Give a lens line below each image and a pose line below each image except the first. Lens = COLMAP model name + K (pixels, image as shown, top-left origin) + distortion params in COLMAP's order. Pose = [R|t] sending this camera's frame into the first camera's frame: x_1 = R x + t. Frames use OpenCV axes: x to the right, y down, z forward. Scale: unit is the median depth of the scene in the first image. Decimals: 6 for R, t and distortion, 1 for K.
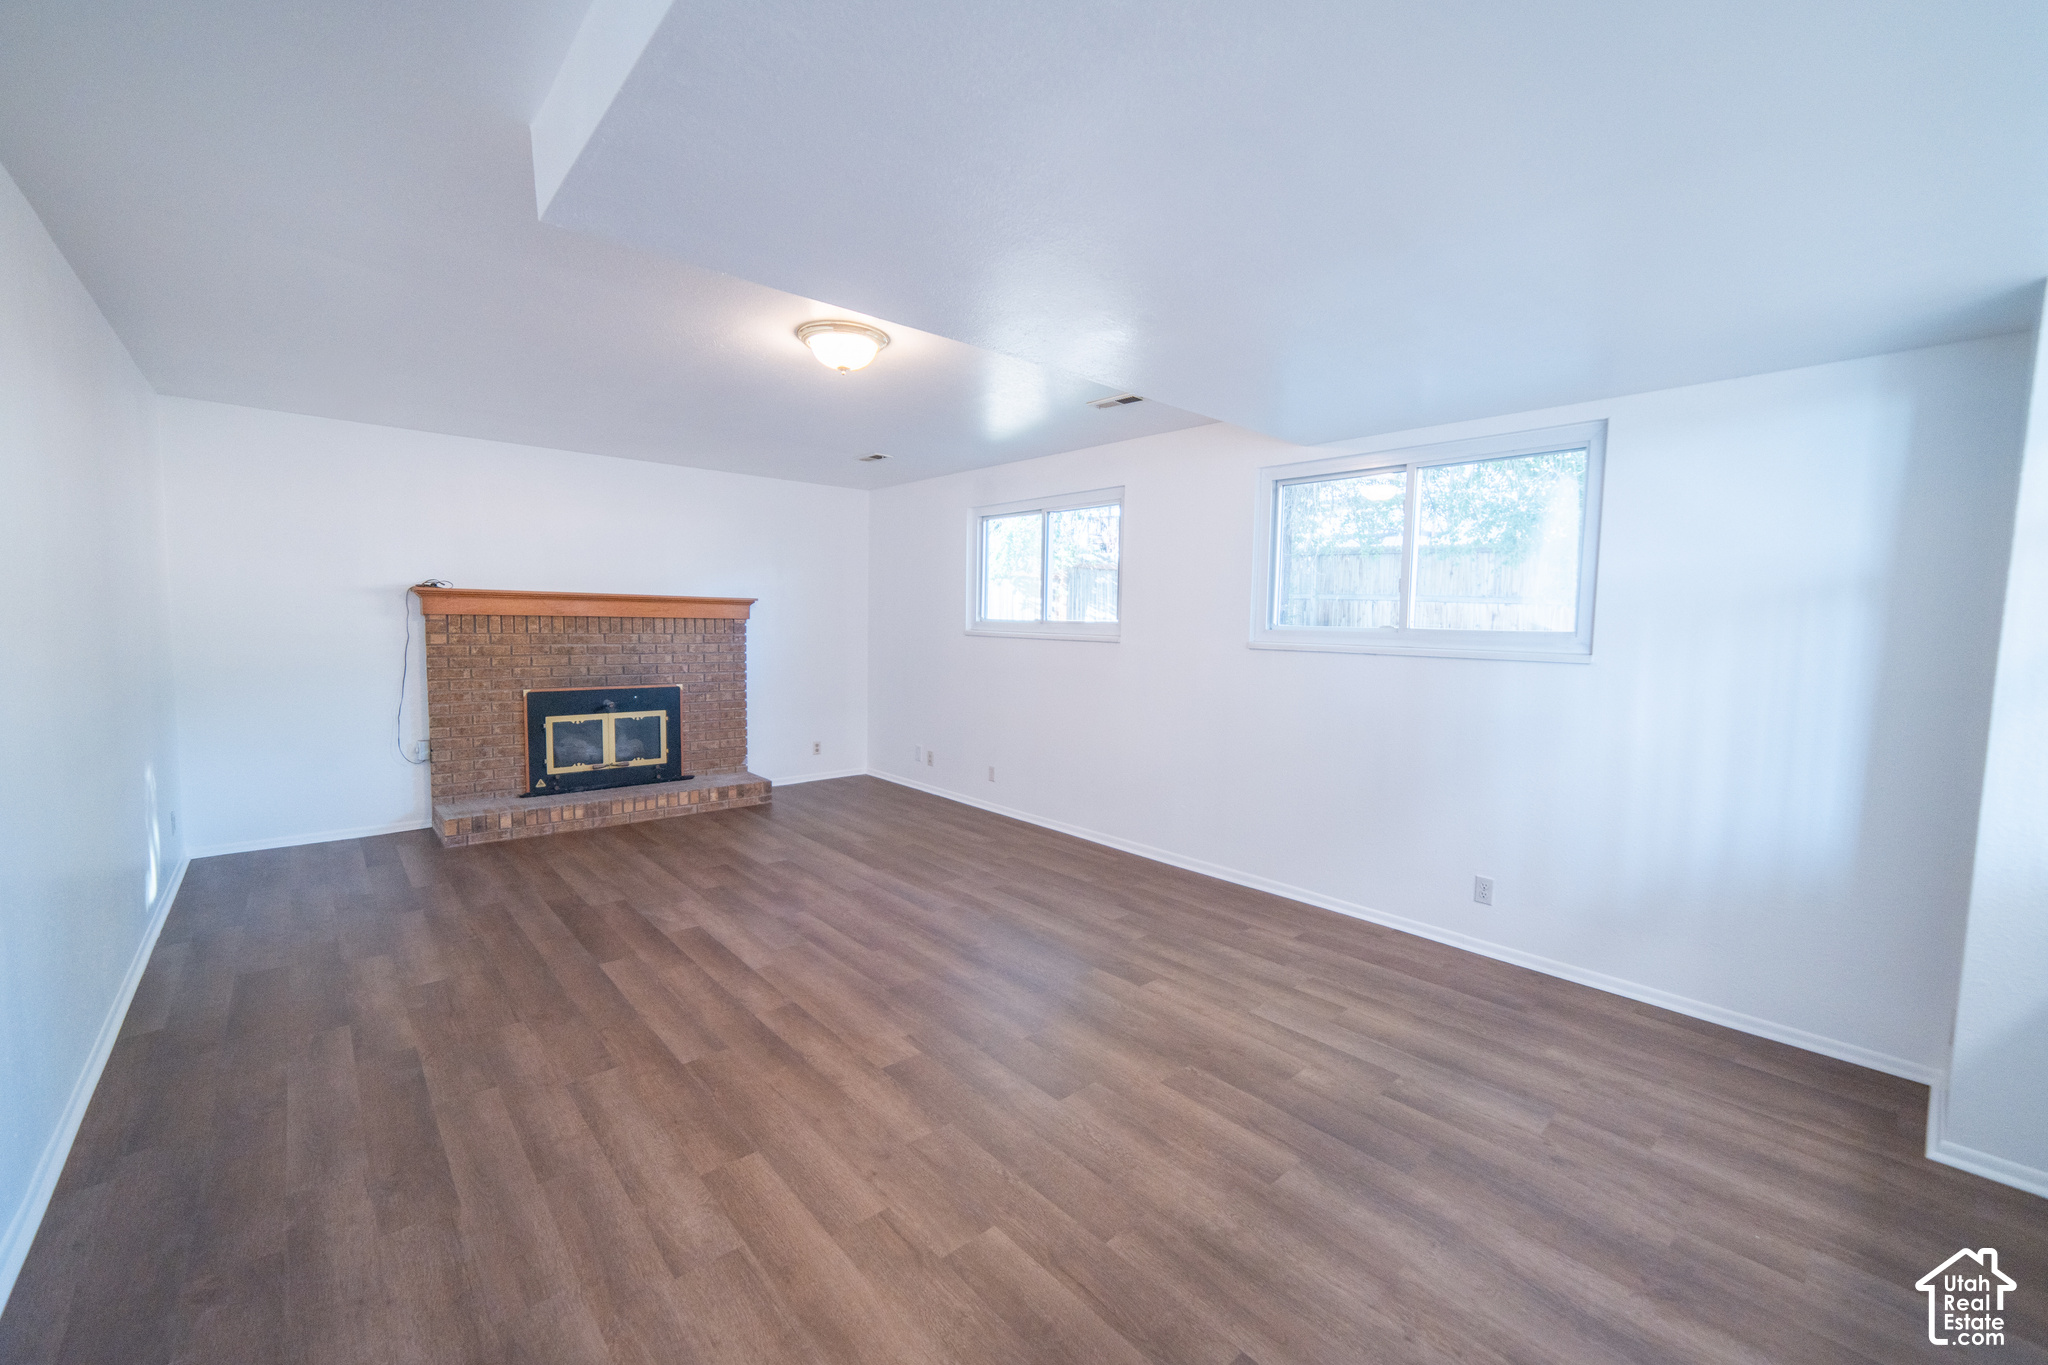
lens RADIAL K [[819.7, 0, 1018.4], [0, 819.7, 678.1], [0, 0, 1]] dist [-0.032709, 0.010214]
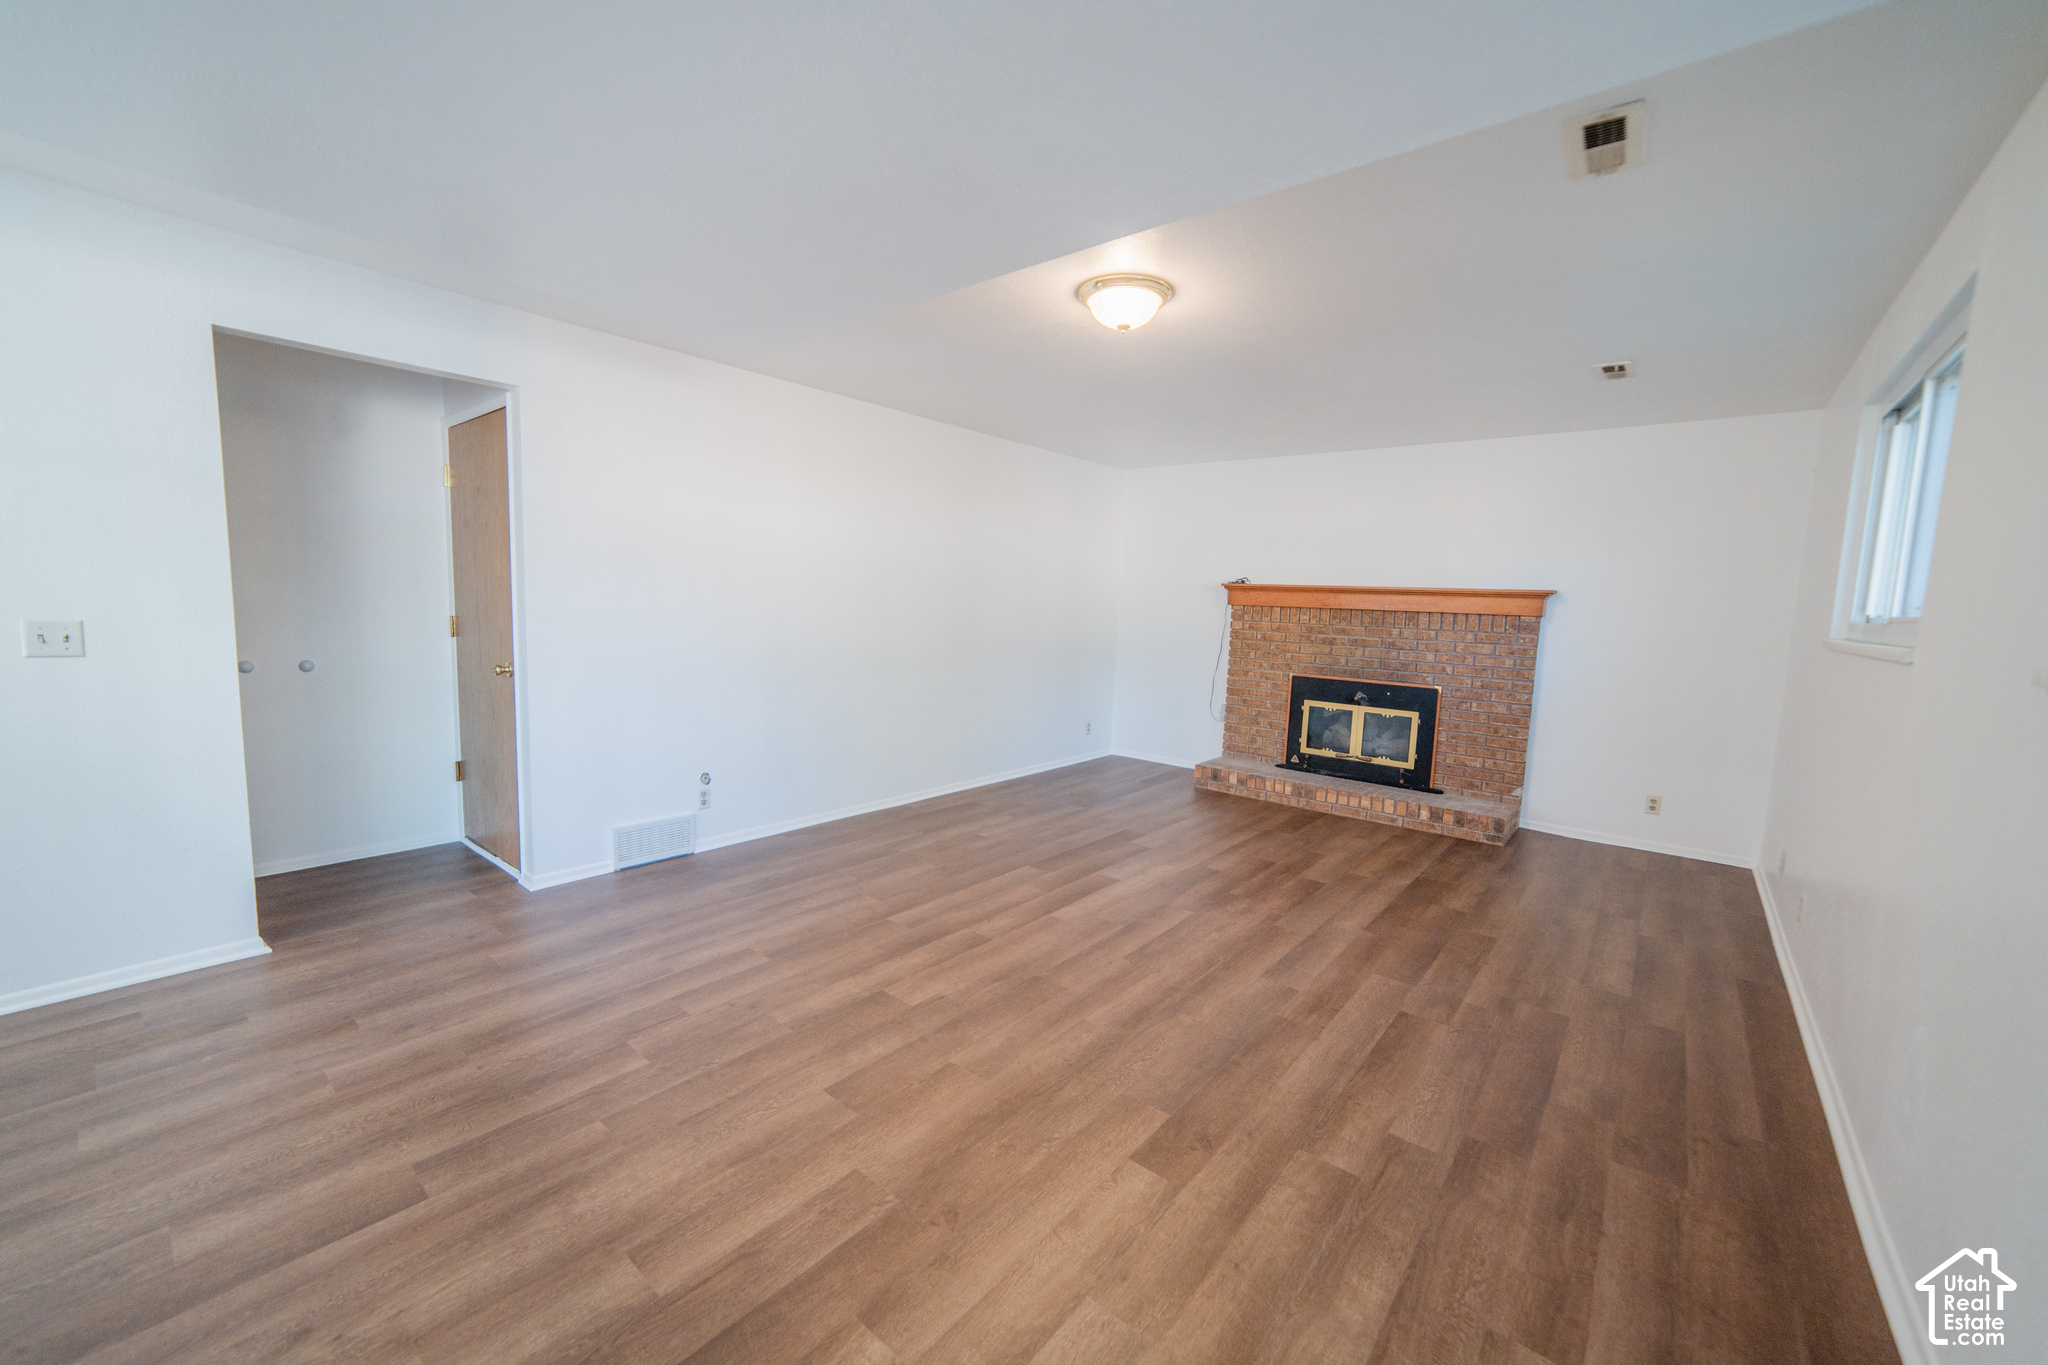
lens RADIAL K [[790.9, 0, 1021.4], [0, 790.9, 686.2], [0, 0, 1]] dist [-0.022802, 0.008330]
pose [[0.149806, 0.095687, -0.984074, 0.630275], [-0.101634, 0.991524, 0.080939, -0.027674], [0.983478, 0.087890, 0.158261, 0.701030]]
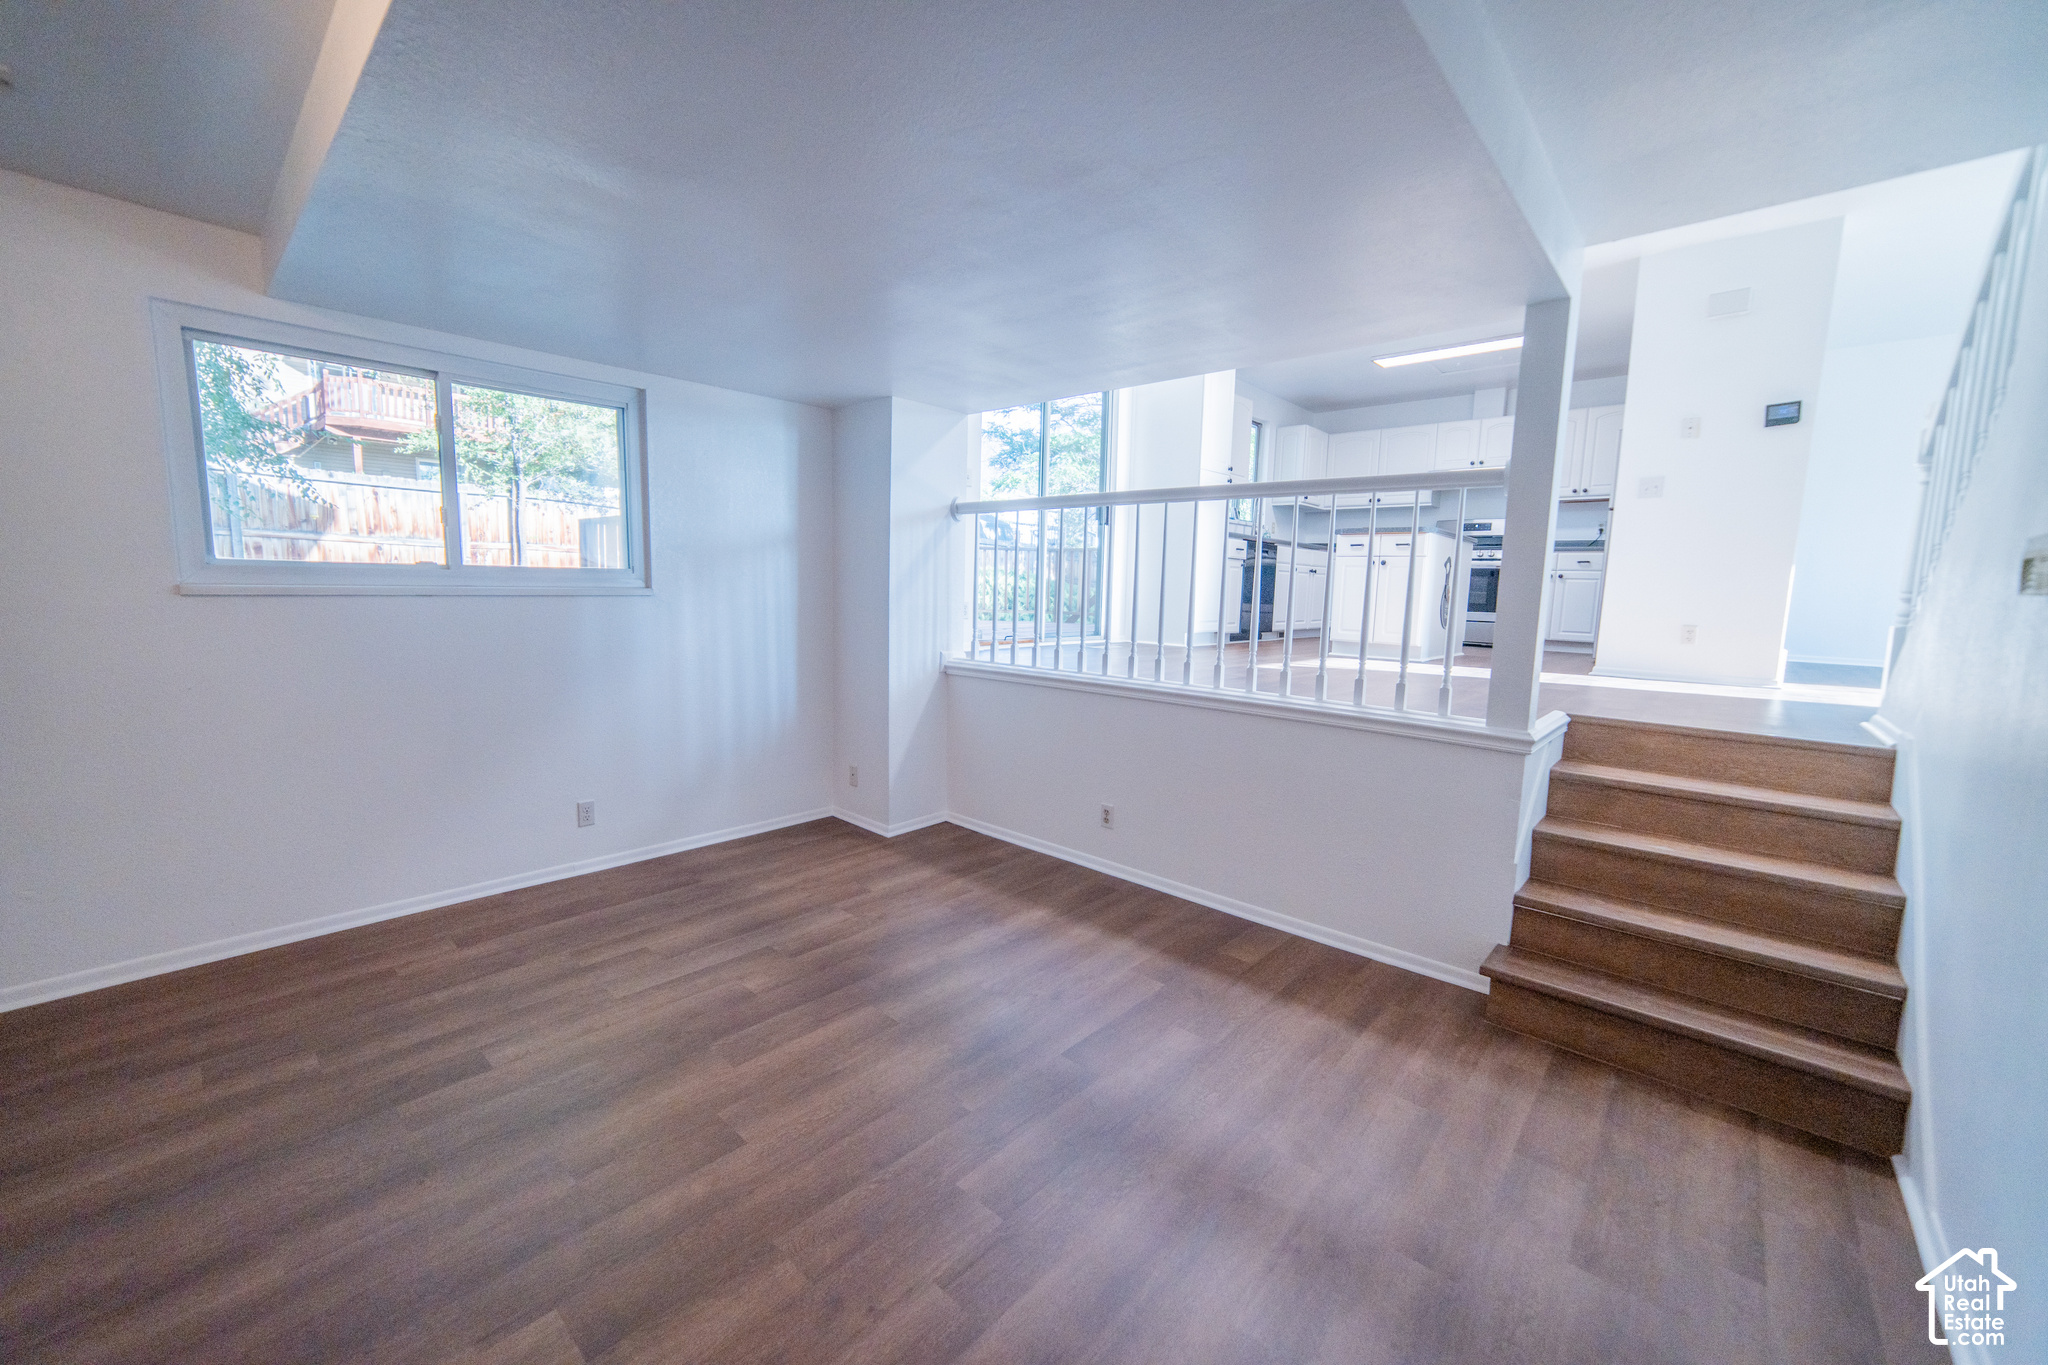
lens RADIAL K [[793.1, 0, 1025.6], [0, 793.1, 678.4], [0, 0, 1]] dist [-0.021574, 0.010036]
pose [[-0.110767, -0.144044, 0.983352, -0.480176], [0.044228, 0.987746, 0.149670, -0.042882], [-0.992862, 0.060070, -0.103039, 0.517953]]
